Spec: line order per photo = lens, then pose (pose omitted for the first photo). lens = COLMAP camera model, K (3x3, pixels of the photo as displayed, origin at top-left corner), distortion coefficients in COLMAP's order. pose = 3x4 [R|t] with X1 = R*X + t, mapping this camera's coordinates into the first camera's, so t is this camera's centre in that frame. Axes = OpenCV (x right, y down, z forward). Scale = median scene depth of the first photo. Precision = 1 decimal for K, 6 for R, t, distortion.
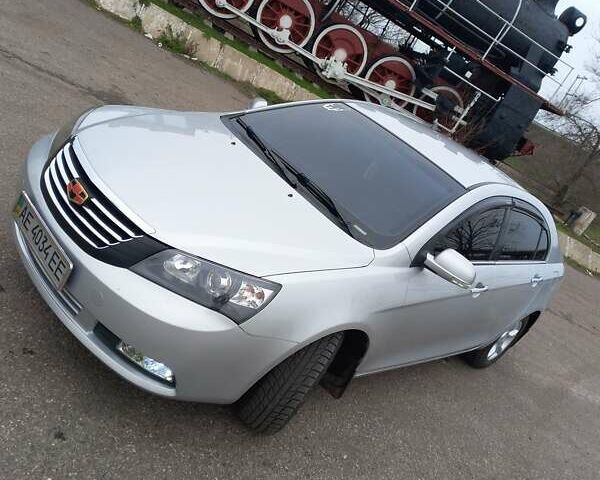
lens RADIAL K [[573.5, 0, 302.5], [0, 573.5, 234.3], [0, 0, 1]] dist [0.086009, -0.121938]
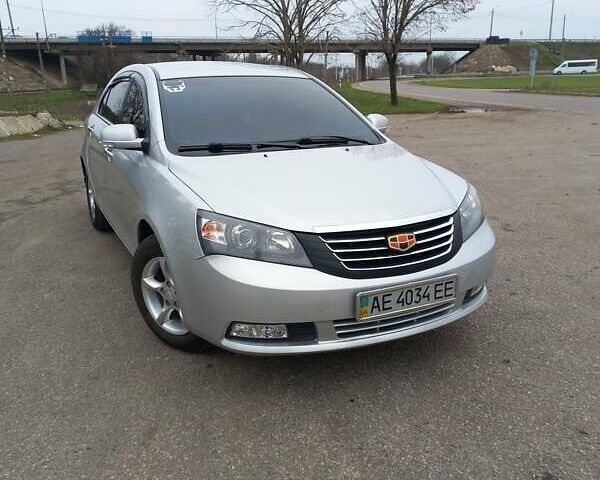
lens RADIAL K [[576.0, 0, 302.6], [0, 576.0, 228.9], [0, 0, 1]] dist [0.100532, -0.161040]
pose [[0.255848, -0.691103, 0.675958, -0.249497], [0.490185, 0.695417, 0.525465, -0.162296], [-0.833223, 0.196905, 0.516689, 0.128239]]
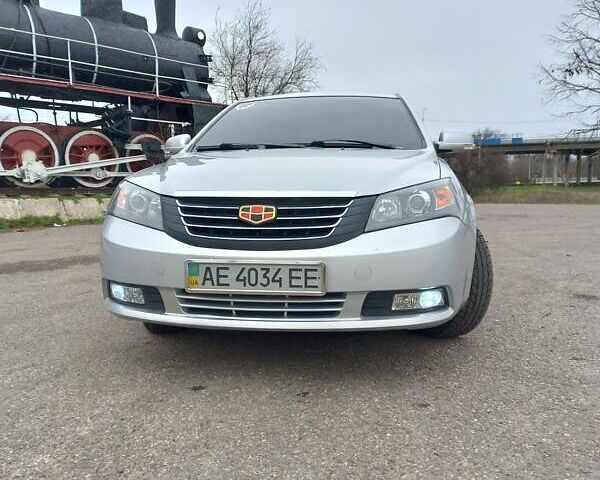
lens RADIAL K [[573.5, 0, 302.5], [0, 573.5, 234.3], [0, 0, 1]] dist [0.086009, -0.121938]
pose [[0.691195, -0.542599, 0.477323, -0.174882], [0.588270, 0.806091, 0.064474, -0.013646], [-0.419748, 0.236231, 0.876360, 0.032604]]
